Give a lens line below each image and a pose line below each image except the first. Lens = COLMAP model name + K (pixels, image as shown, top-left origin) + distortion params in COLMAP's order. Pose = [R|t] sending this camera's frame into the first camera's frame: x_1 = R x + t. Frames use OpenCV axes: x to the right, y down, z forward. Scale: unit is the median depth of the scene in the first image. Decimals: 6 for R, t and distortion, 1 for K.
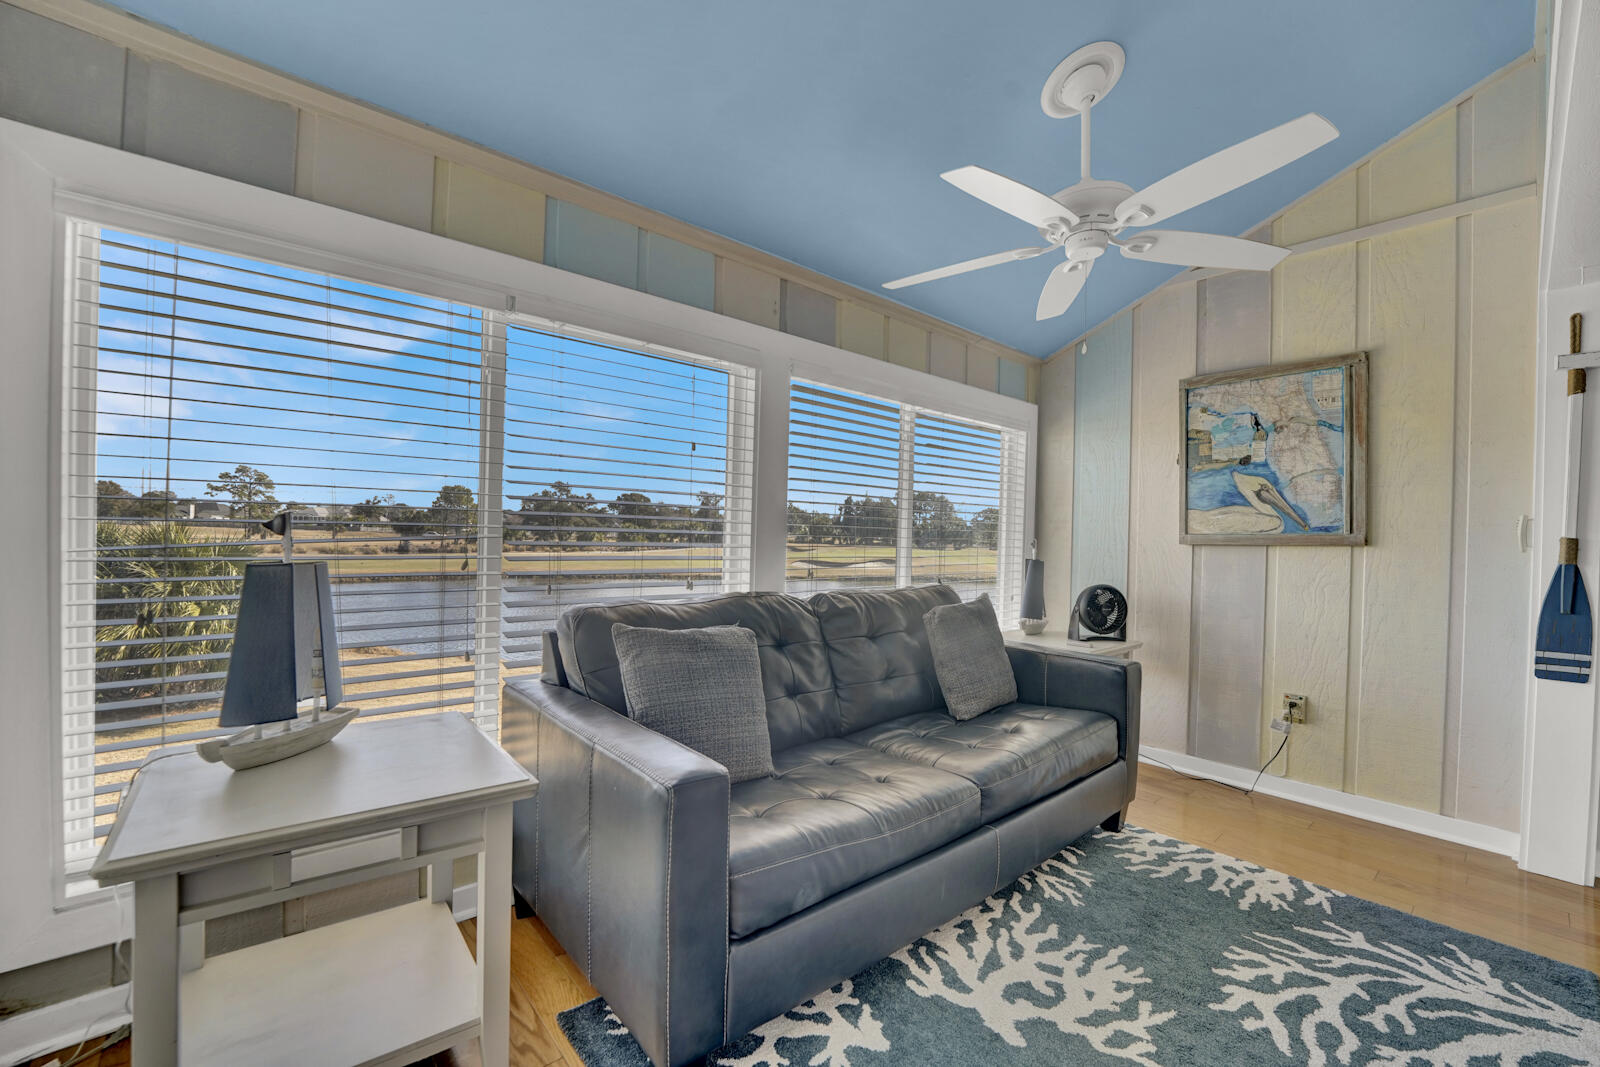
lens RADIAL K [[646.6, 0, 781.0], [0, 646.6, 542.8], [0, 0, 1]] dist [-0.030789, 0.004299]
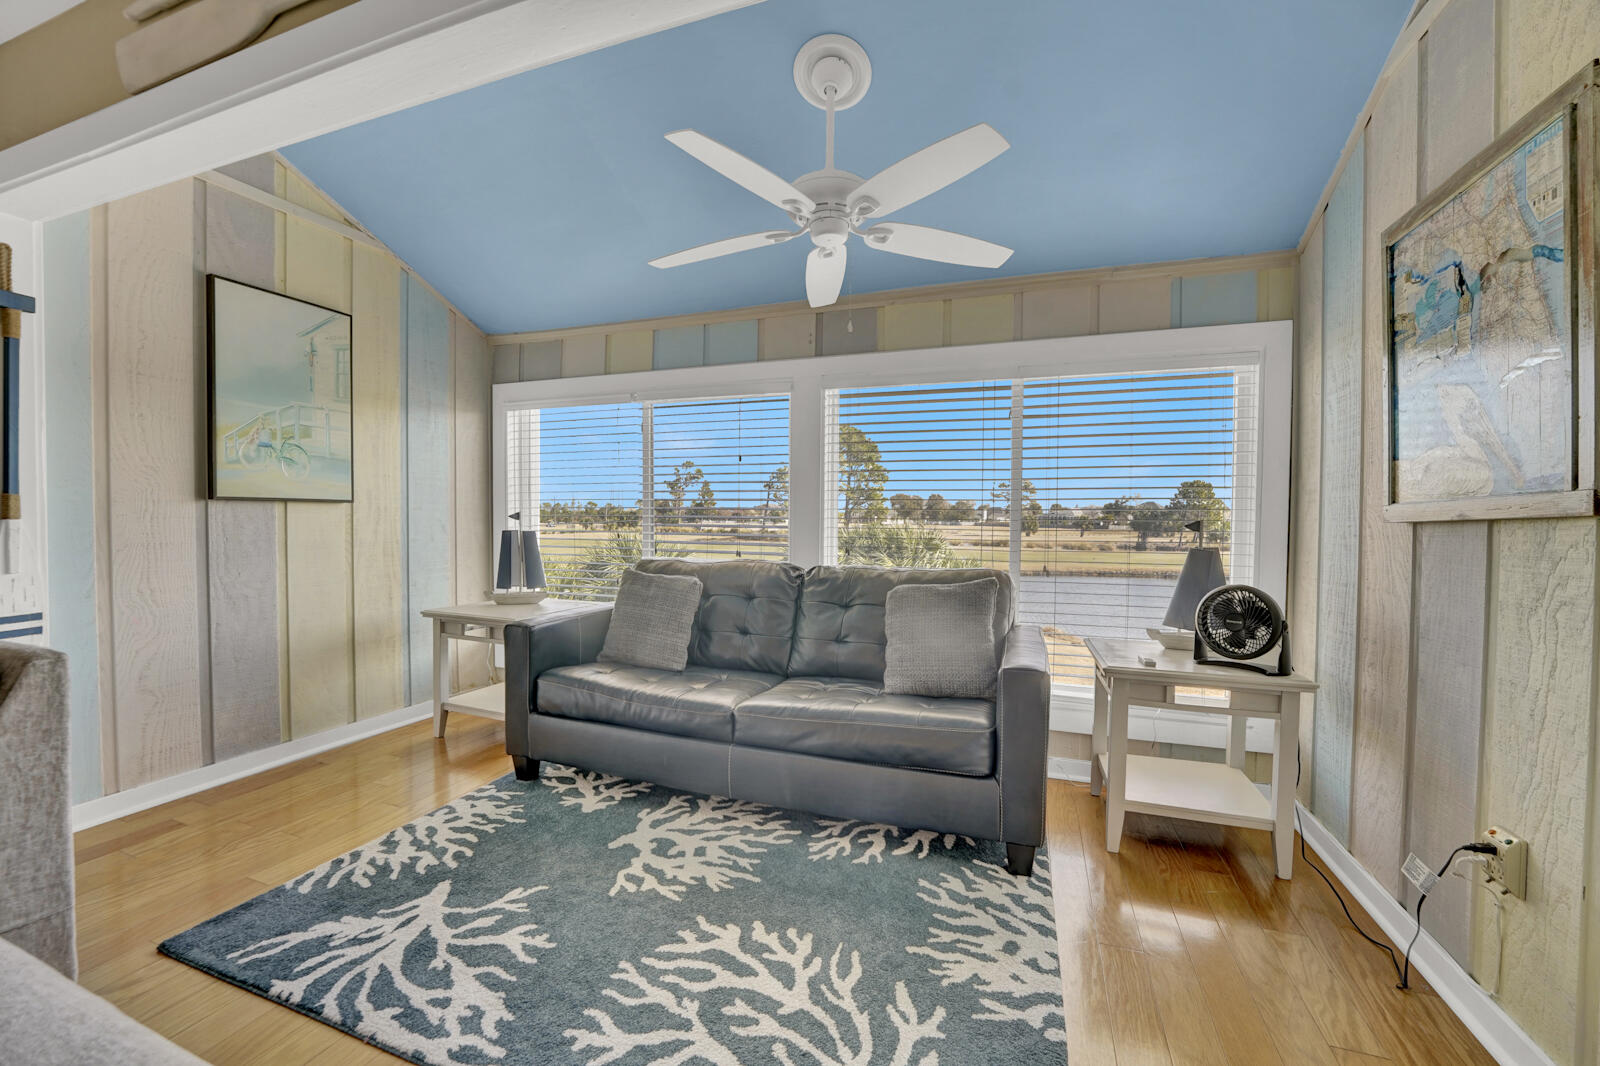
lens RADIAL K [[646.6, 0, 790.8], [0, 646.6, 539.7], [0, 0, 1]] dist [-0.030789, 0.004299]
pose [[0.497086, 0.007918, -0.867665, 1.524530], [-0.009490, 0.999948, 0.003688, 0.035946], [0.867649, 0.006401, 0.497135, 0.480755]]
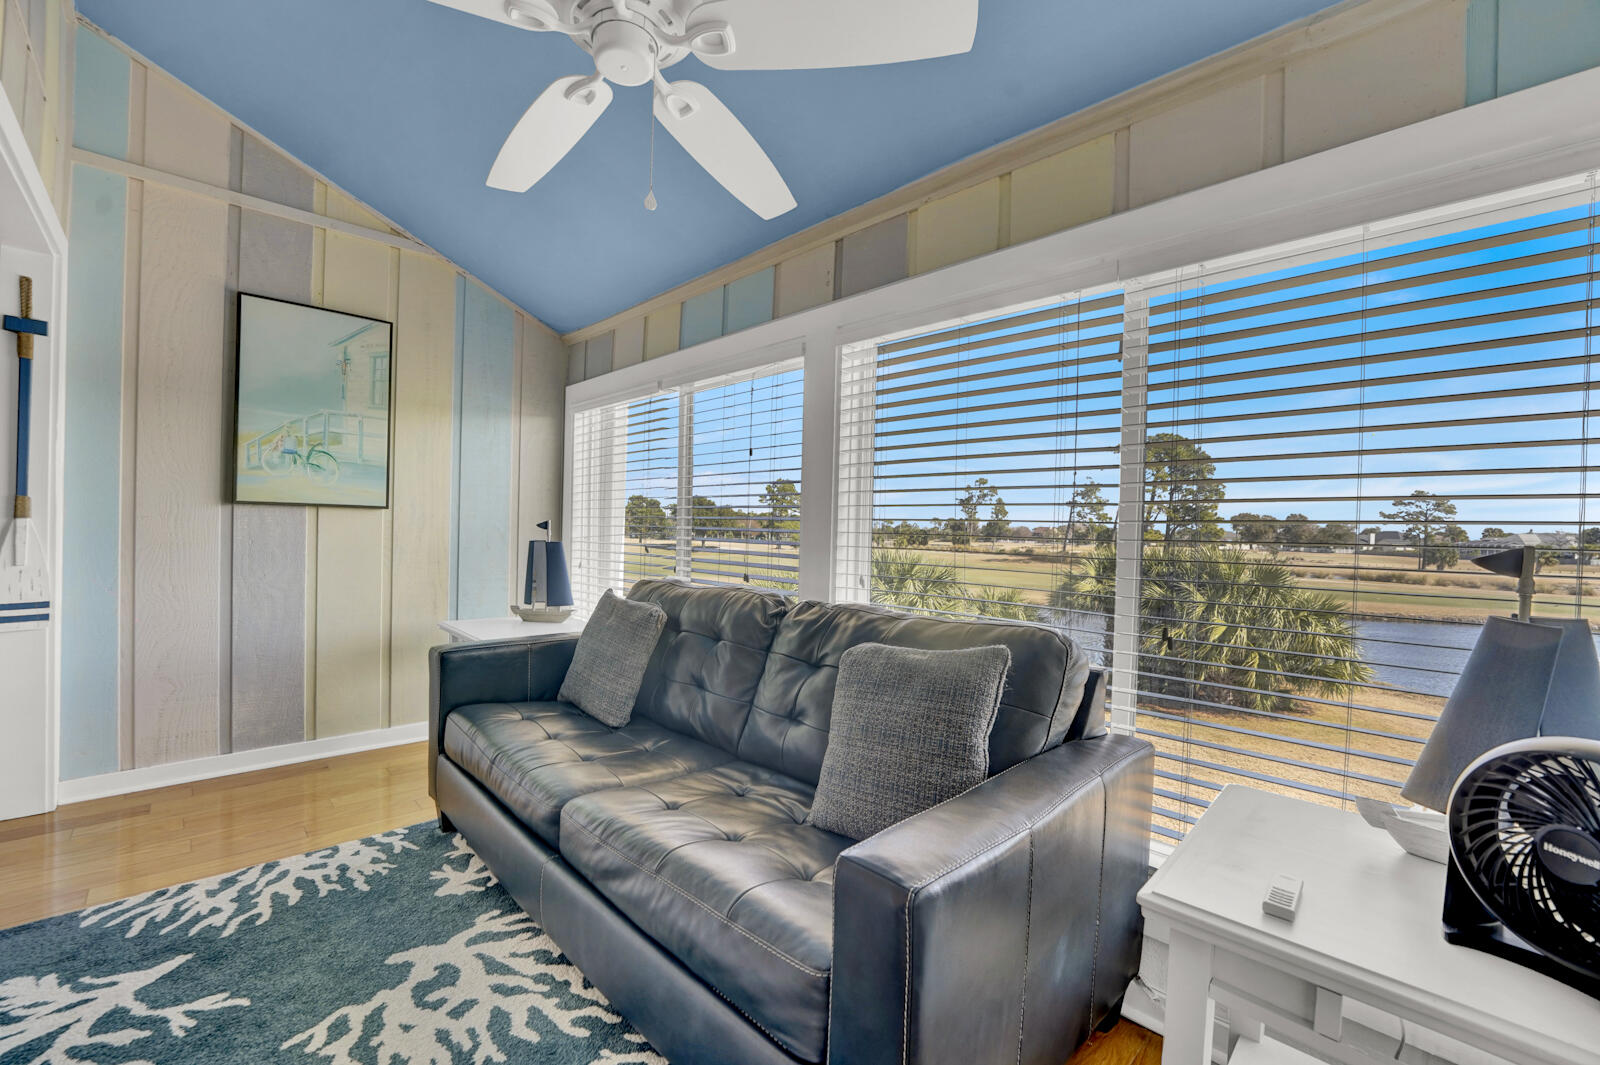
lens RADIAL K [[651.4, 0, 791.5], [0, 651.4, 544.6], [0, 0, 1]] dist [-0.031261, 0.004712]
pose [[0.071847, -0.003629, -0.997409, 1.251603], [-0.040172, 0.999171, -0.006530, 0.017385], [0.996606, 0.040537, 0.071642, 1.277555]]
